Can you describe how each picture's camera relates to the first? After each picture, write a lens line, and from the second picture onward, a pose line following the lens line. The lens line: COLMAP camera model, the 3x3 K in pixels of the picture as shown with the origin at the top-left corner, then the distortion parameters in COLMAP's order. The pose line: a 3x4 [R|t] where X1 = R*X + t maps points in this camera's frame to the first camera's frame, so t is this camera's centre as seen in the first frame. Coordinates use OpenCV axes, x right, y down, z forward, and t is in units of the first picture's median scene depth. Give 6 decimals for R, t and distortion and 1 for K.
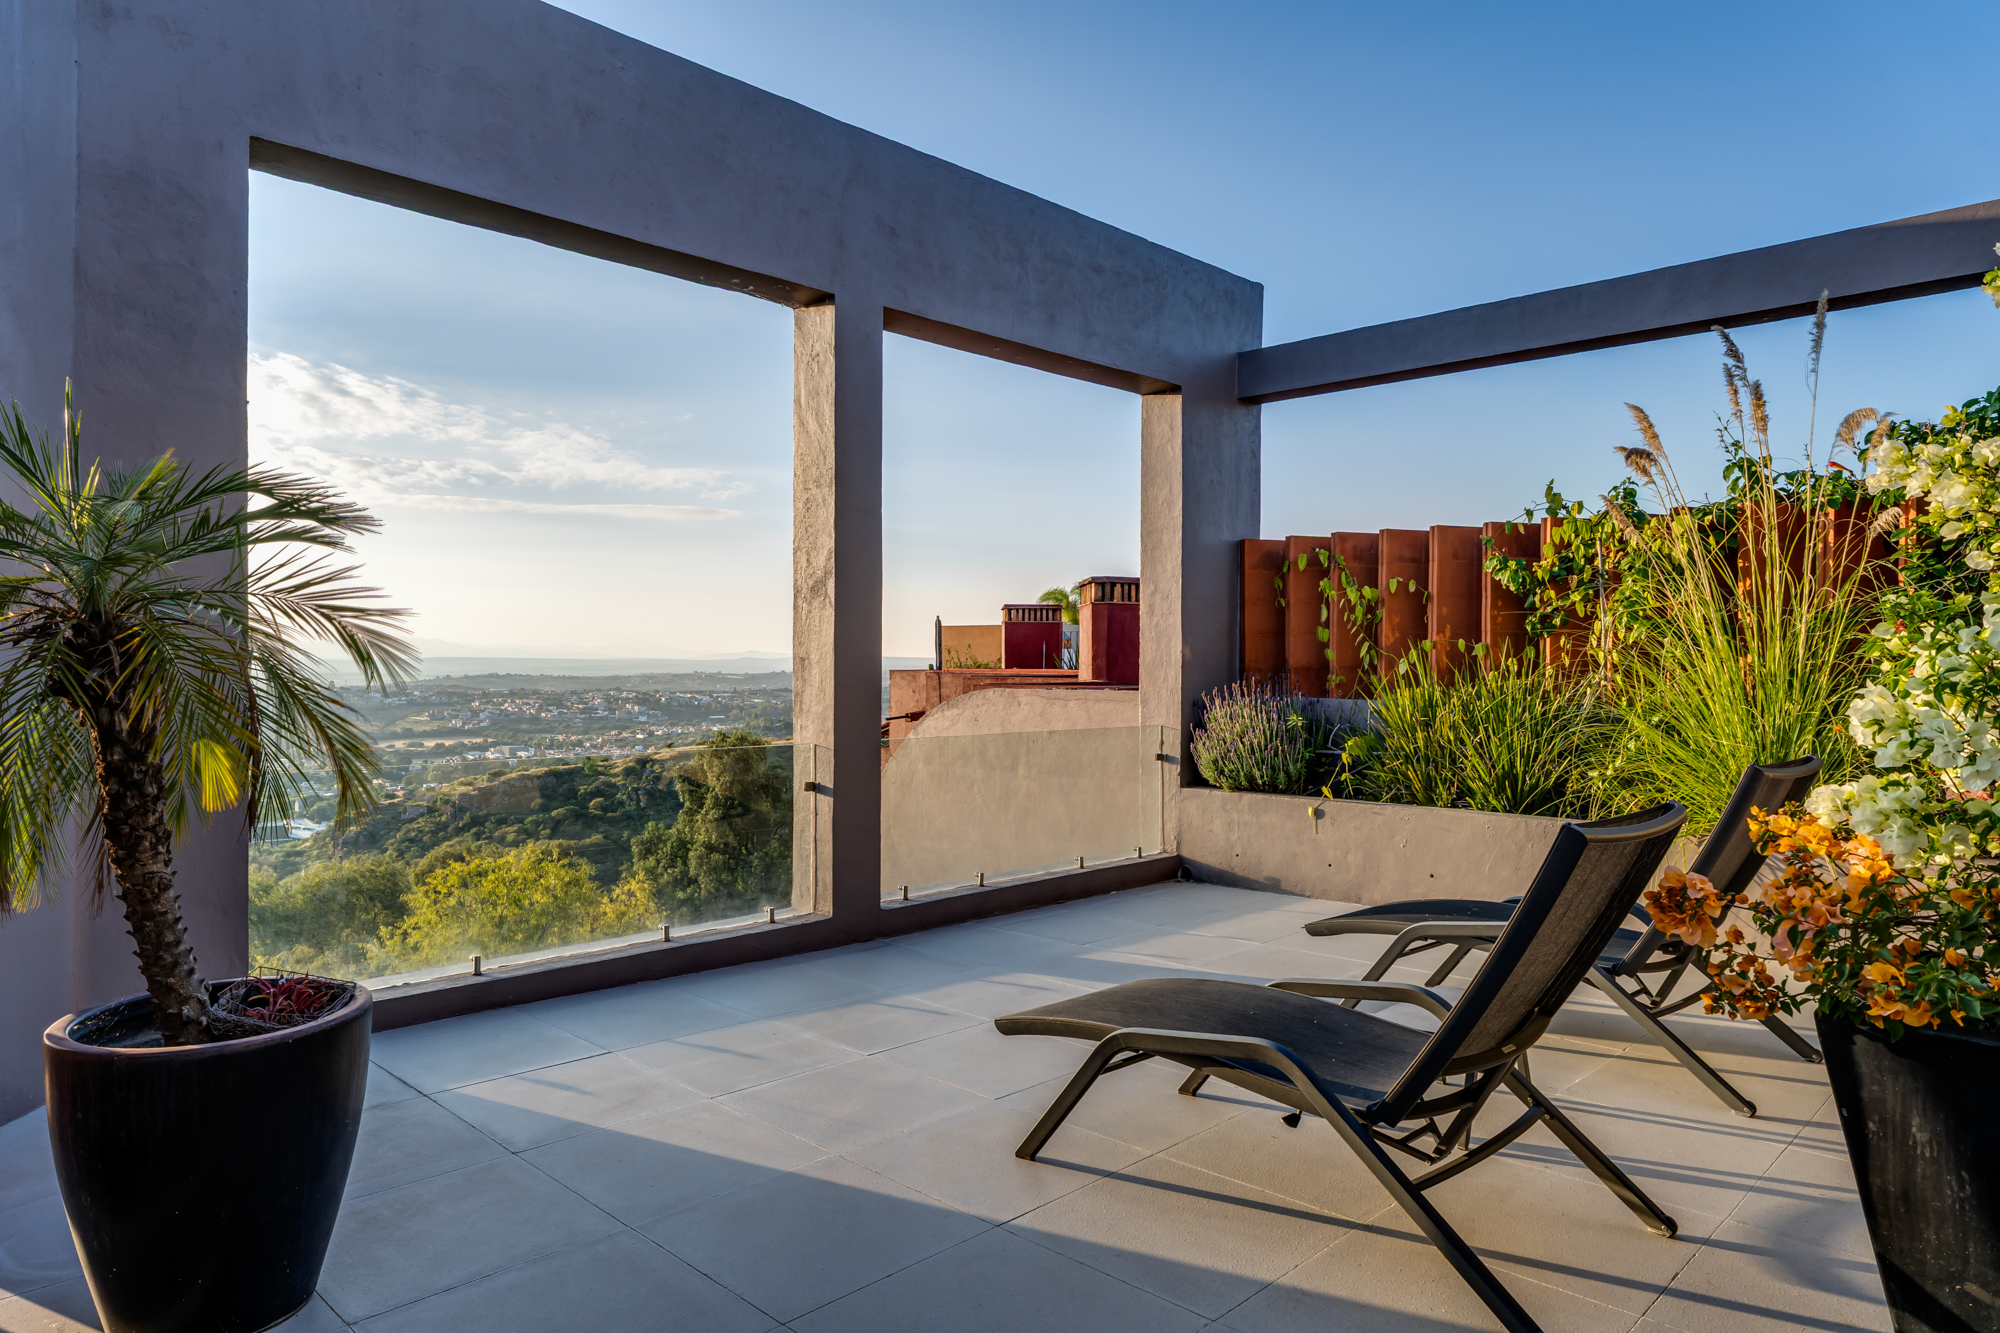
lens RADIAL K [[1229.0, 0, 1008.4], [0, 1229.0, 663.5], [0, 0, 1]] dist [-0.023221, 0.015347]
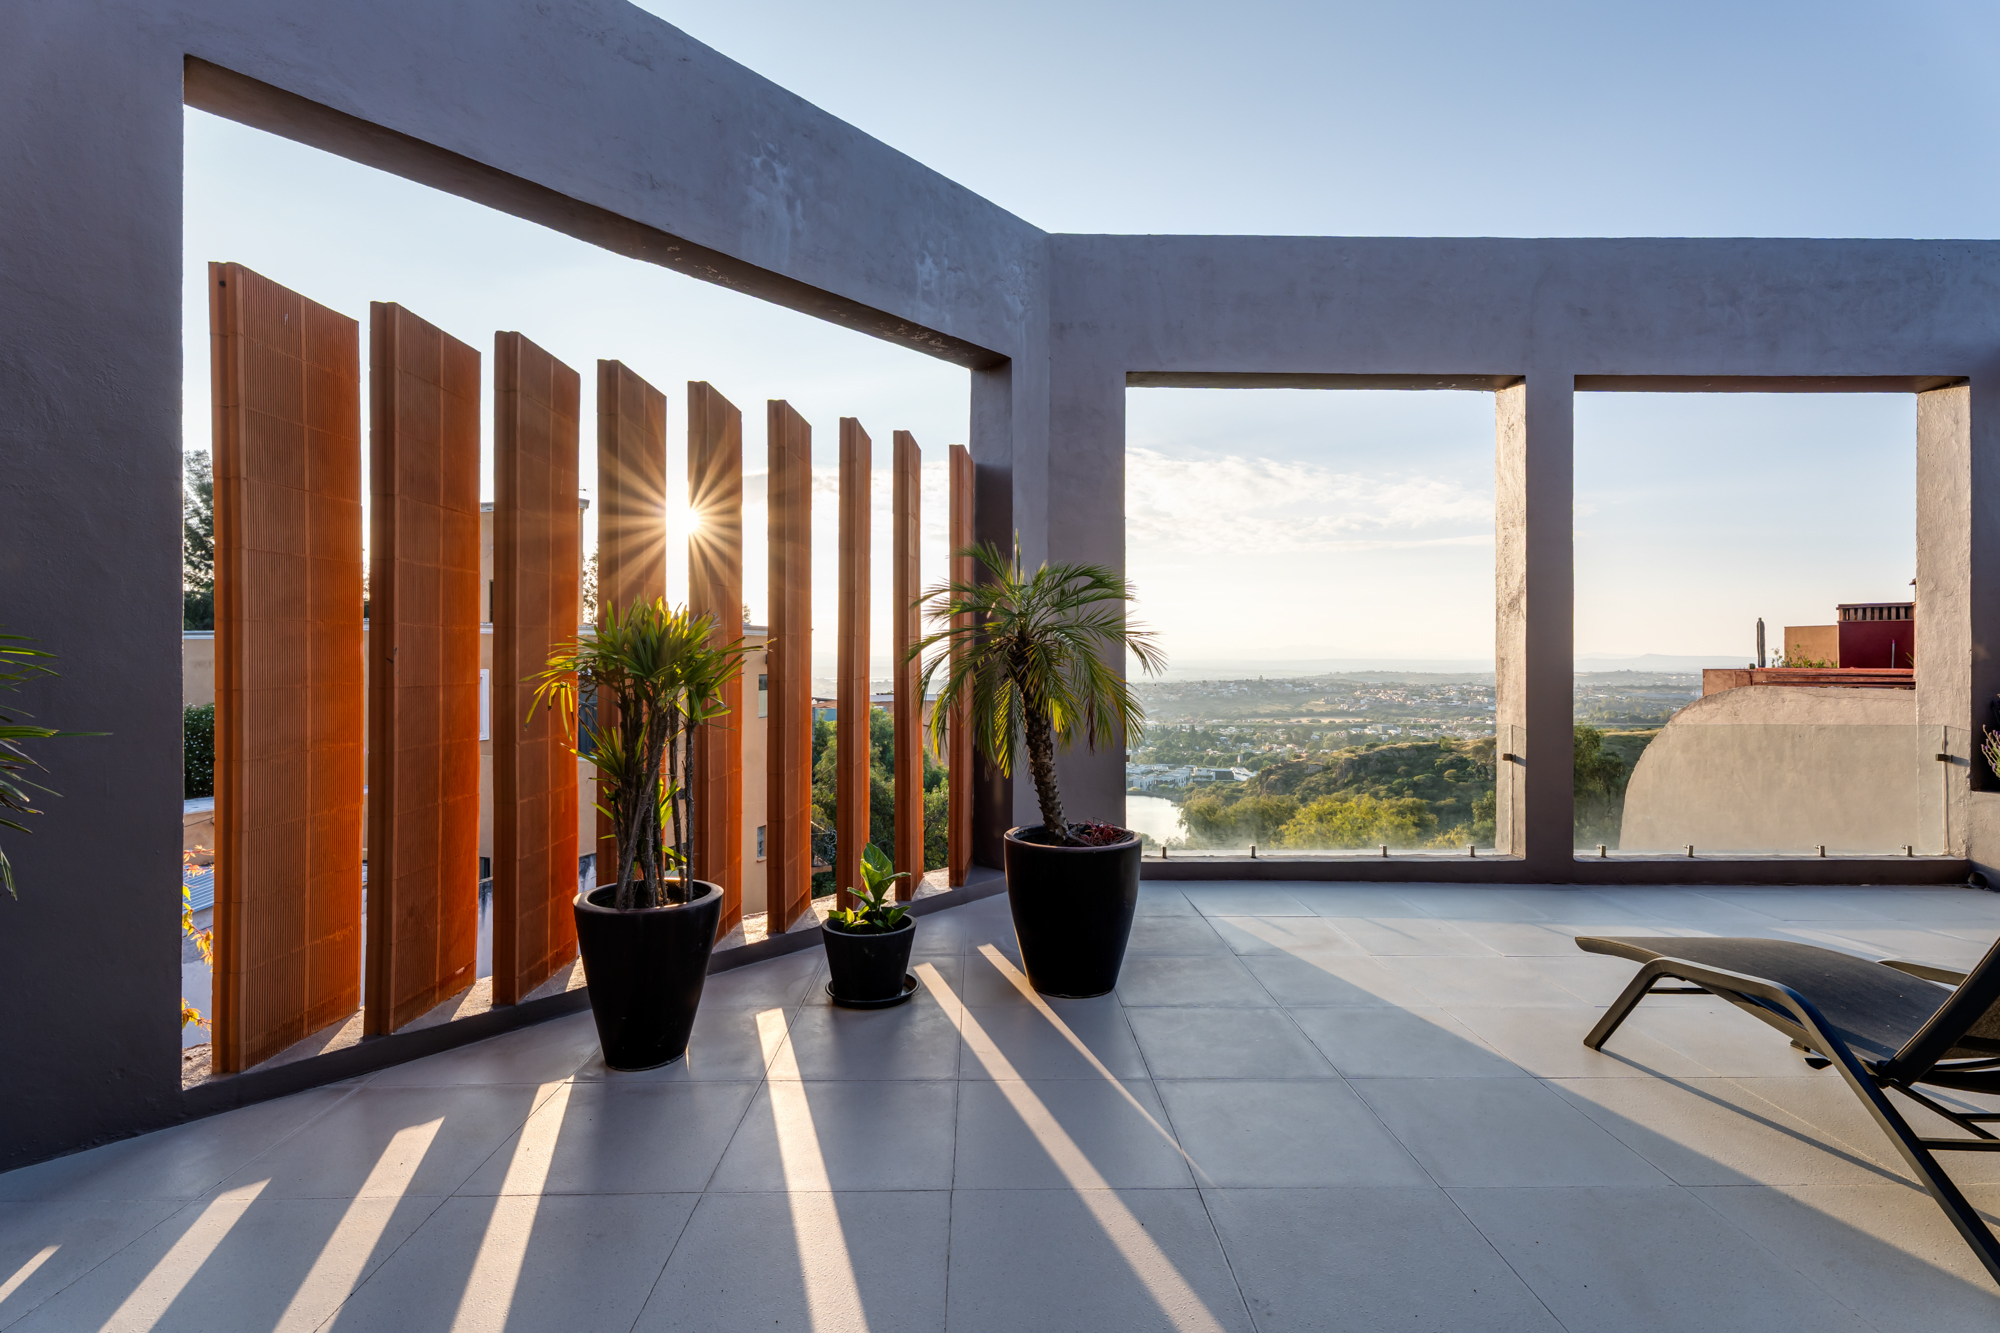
lens RADIAL K [[927.2, 0, 1009.7], [0, 927.2, 649.0], [0, 0, 1]] dist [0.008145, -0.000160]
pose [[0.717266, -0.010302, -0.696724, 0.144301], [-0.000011, 0.999891, -0.014796, 0.000317], [0.696800, 0.010620, 0.717187, -0.072574]]
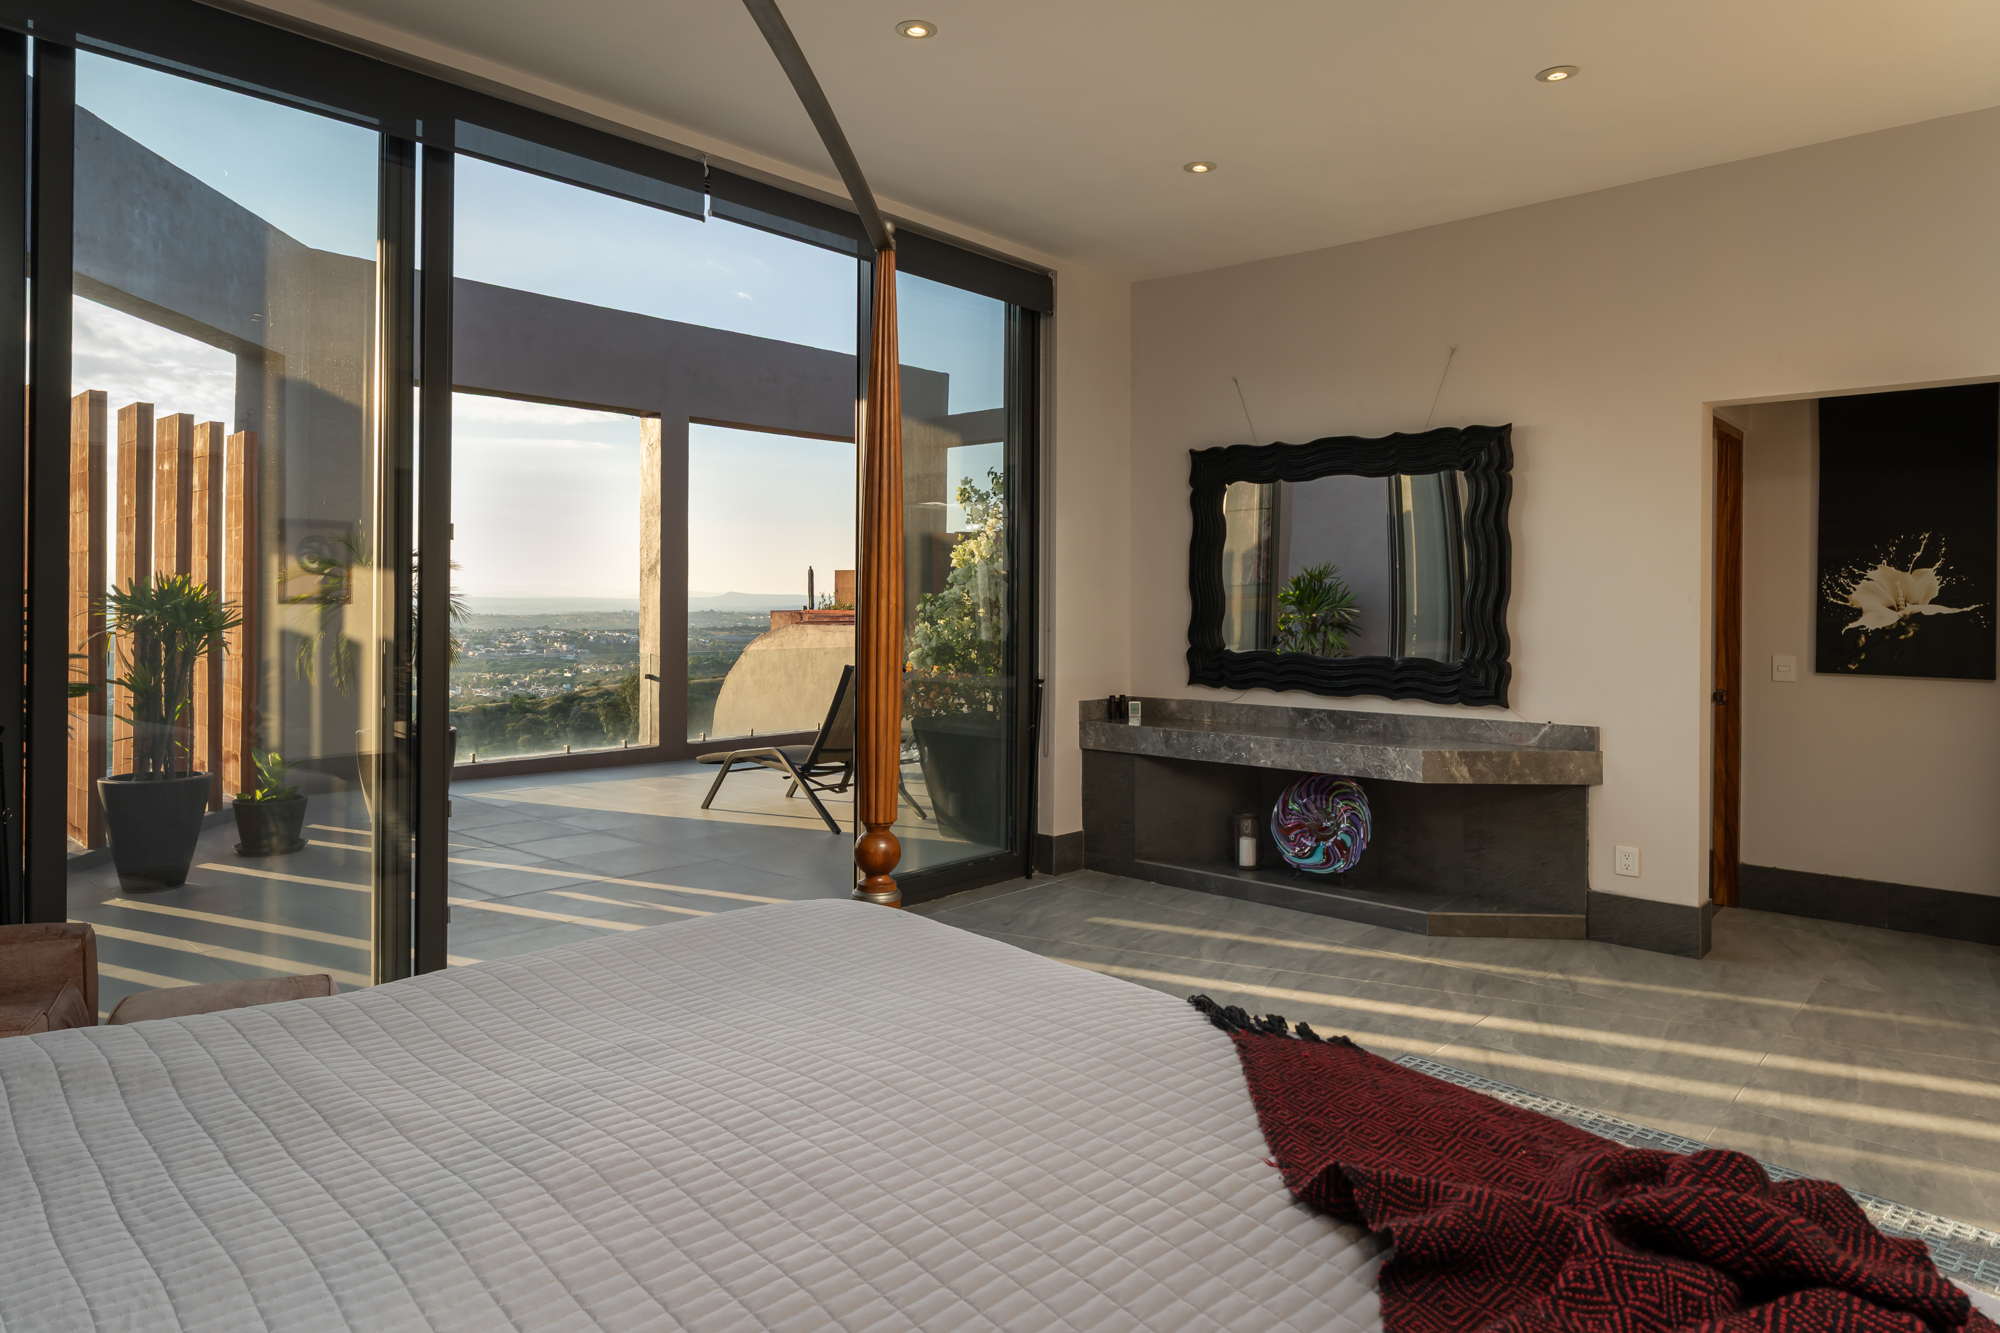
lens RADIAL K [[1233.5, 0, 1015.9], [0, 1233.5, 602.9], [0, 0, 1]] dist [-0.056168, -0.000241]
pose [[0.998264, 0.000198, 0.058897, 0.280605], [-0.000254, 1.000000, 0.000937, -0.013375], [-0.058897, -0.000950, 0.998264, -0.872191]]
